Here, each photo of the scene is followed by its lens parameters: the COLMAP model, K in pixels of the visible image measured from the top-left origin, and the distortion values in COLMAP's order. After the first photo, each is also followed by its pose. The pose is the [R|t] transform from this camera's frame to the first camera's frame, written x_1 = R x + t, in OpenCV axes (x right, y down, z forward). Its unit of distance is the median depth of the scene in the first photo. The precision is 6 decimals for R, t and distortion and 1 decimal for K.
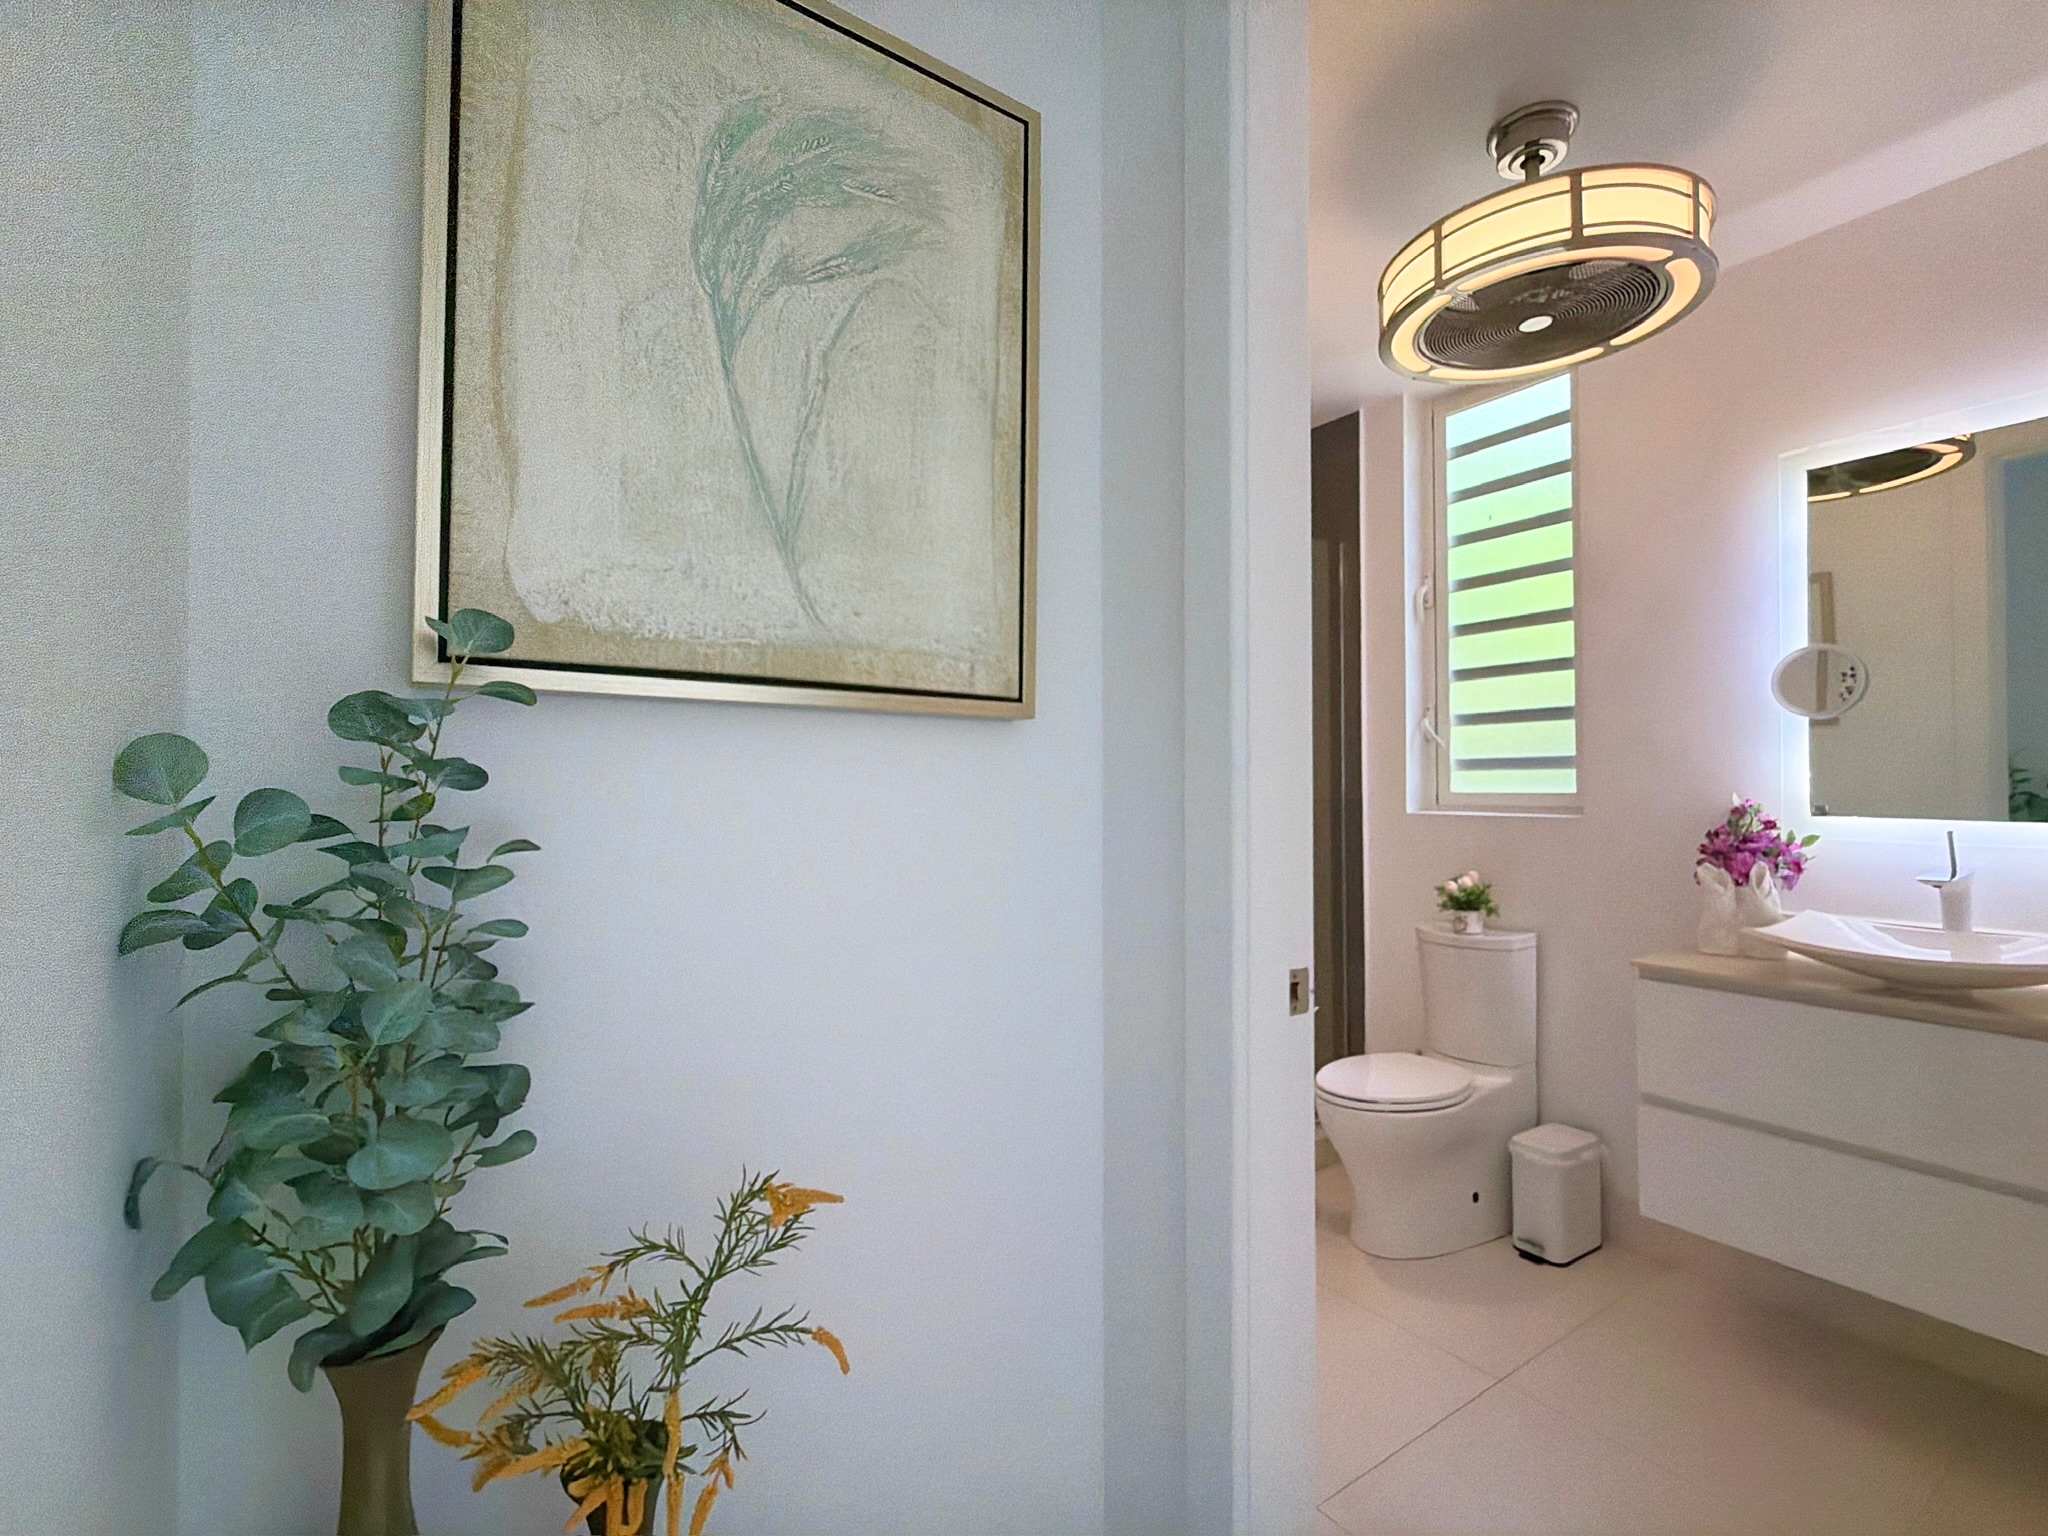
lens RADIAL K [[903.4, 0, 1024.0], [0, 903.4, 768.0], [0, 0, 1]] dist [-0.002142, -0.000277]
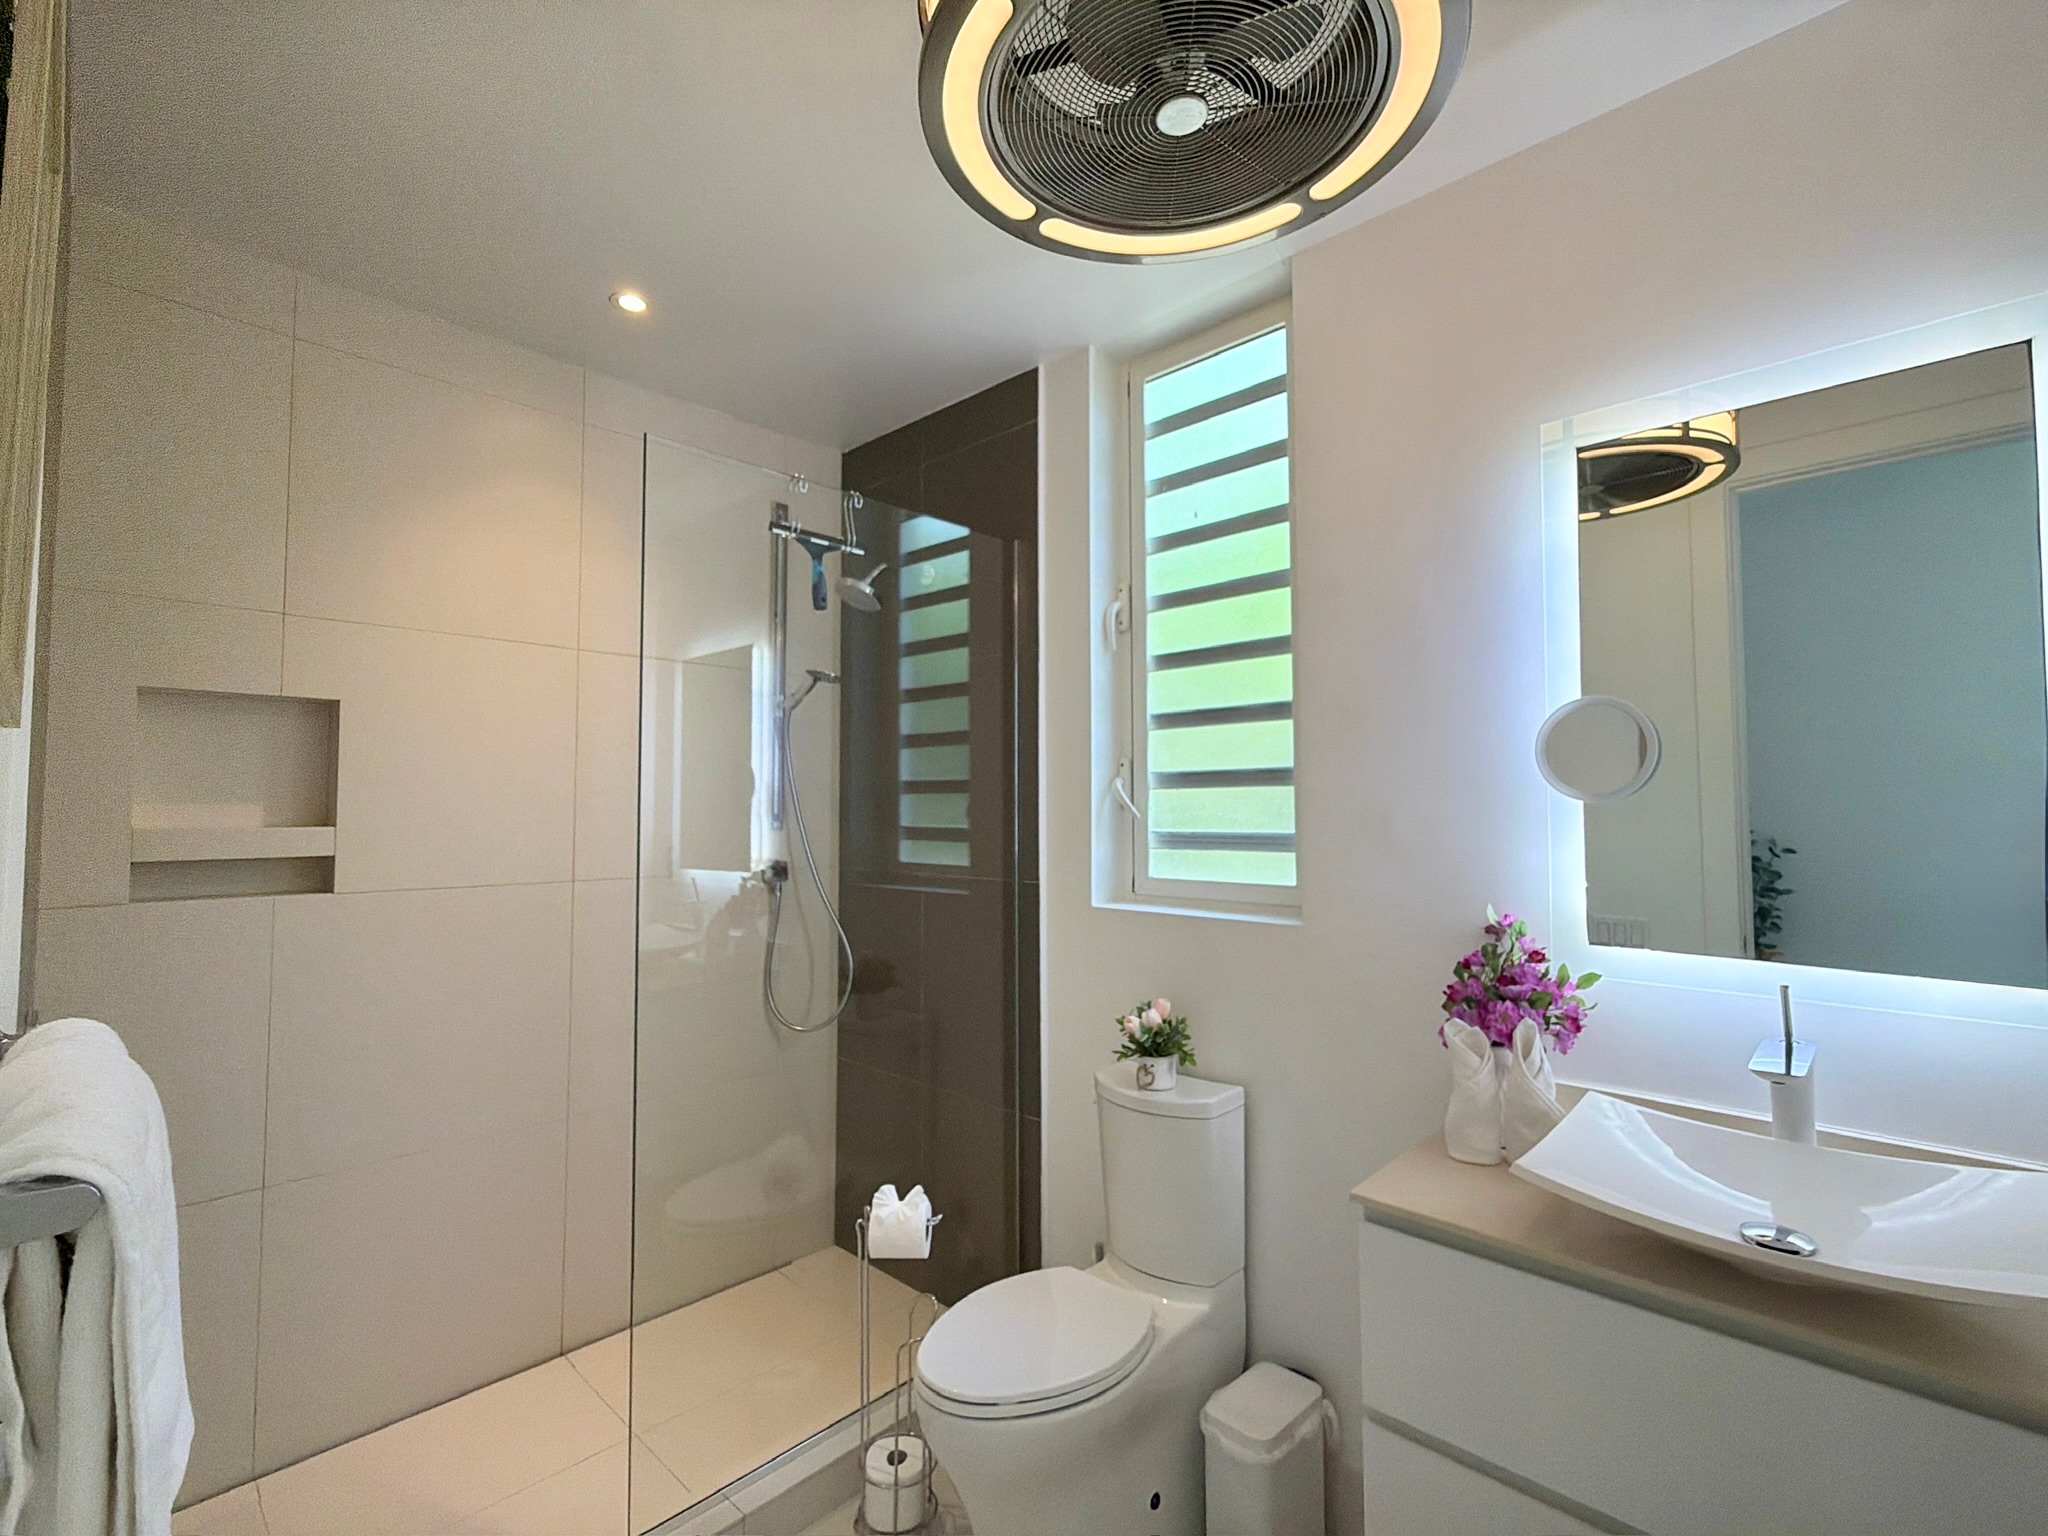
lens RADIAL K [[907.6, 0, 1018.5], [0, 907.6, 764.5], [0, 0, 1]] dist [0.001580, 0.000079]
pose [[0.978190, 0.010888, 0.207424, 0.239779], [-0.004365, 0.999482, -0.031879, -0.048045], [-0.207664, 0.030278, 0.977732, 0.324973]]
